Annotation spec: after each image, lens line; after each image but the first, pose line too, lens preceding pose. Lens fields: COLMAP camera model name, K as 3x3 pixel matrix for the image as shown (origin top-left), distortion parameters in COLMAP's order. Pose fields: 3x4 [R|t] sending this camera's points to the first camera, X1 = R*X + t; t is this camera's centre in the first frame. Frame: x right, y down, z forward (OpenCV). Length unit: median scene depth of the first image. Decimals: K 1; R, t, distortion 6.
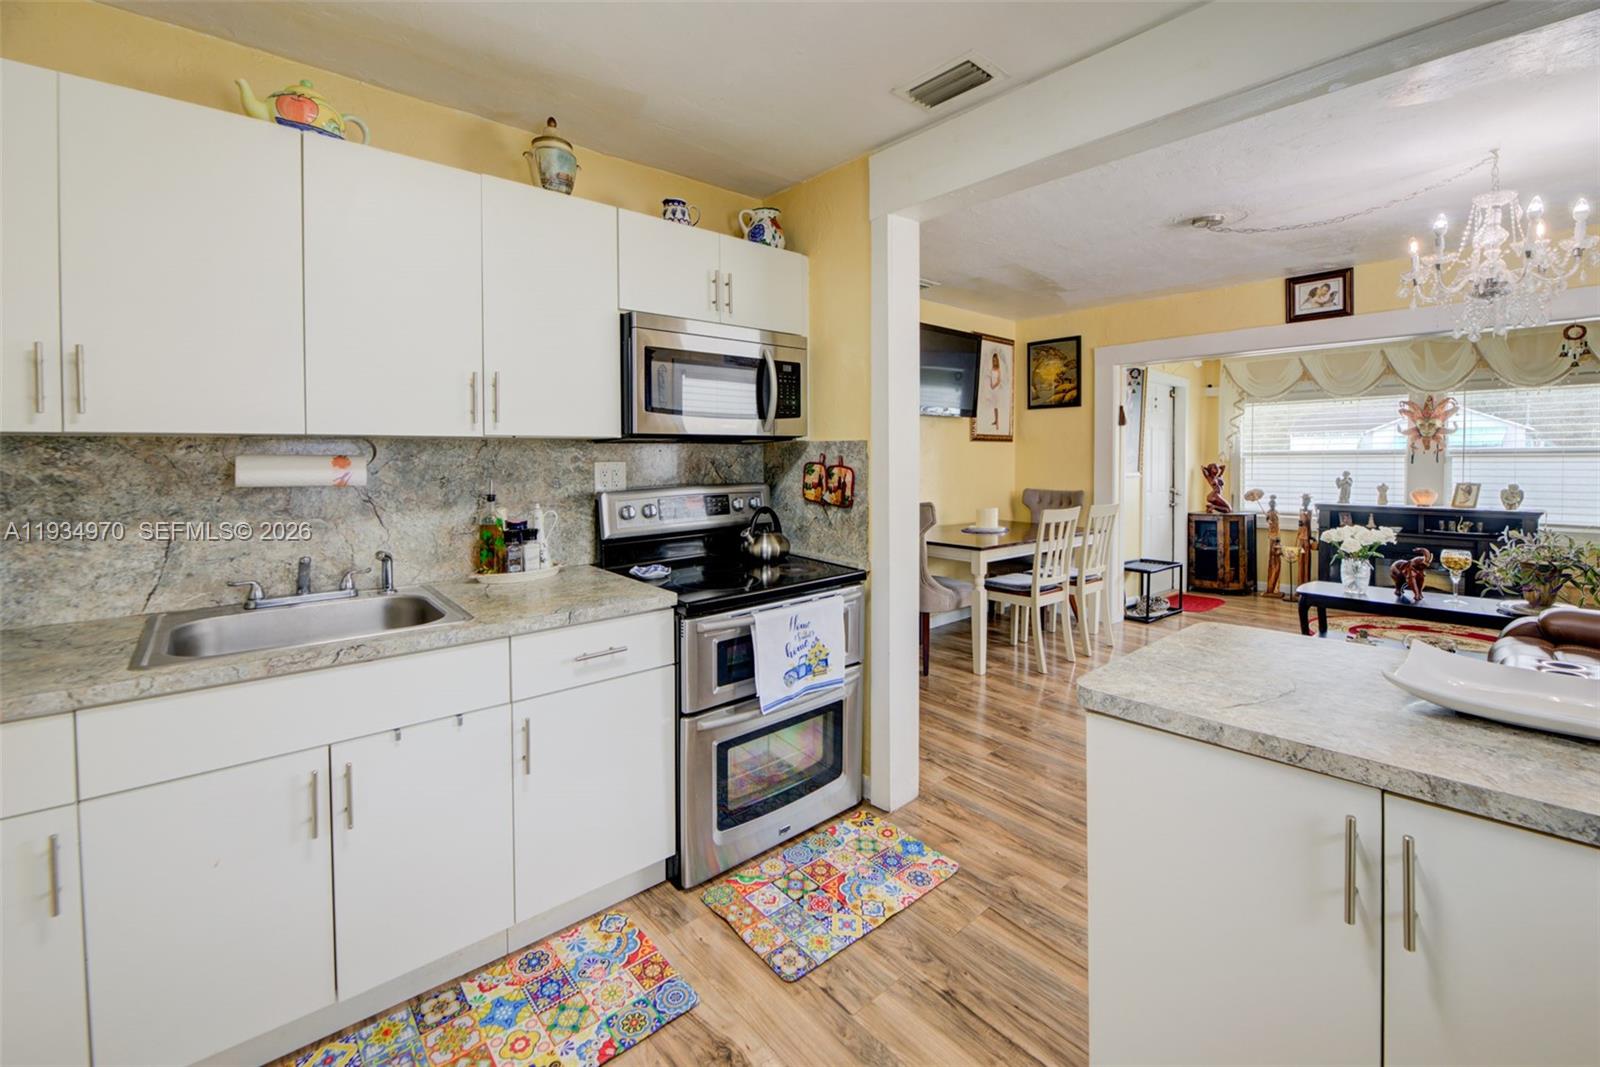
lens RADIAL K [[676.6, 0, 820.3], [0, 676.6, 466.1], [0, 0, 1]] dist [-0.000042, -0.000074]
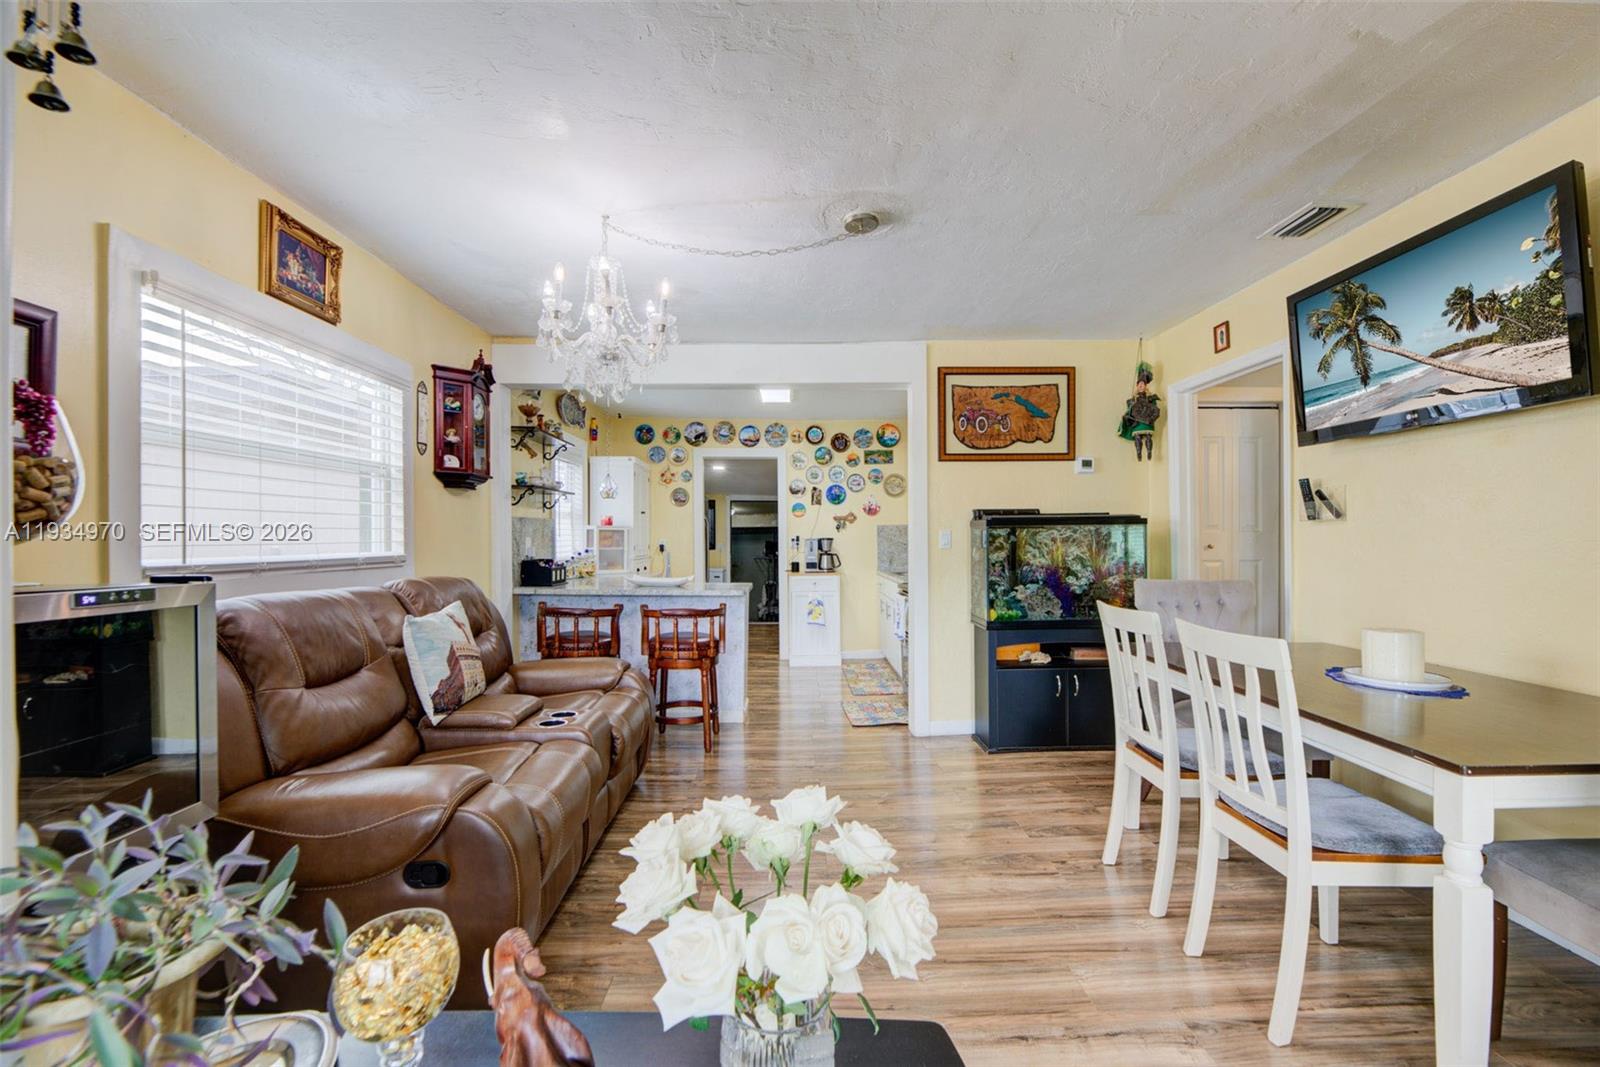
lens RADIAL K [[661.7, 0, 792.2], [0, 661.7, 540.6], [0, 0, 1]] dist [-0.001382, -0.000202]
pose [[-0.662391, 0.008349, -0.749112, 1.570466], [-0.005497, 0.999857, 0.016003, -0.000467], [0.749138, 0.014718, -0.662250, 1.888614]]
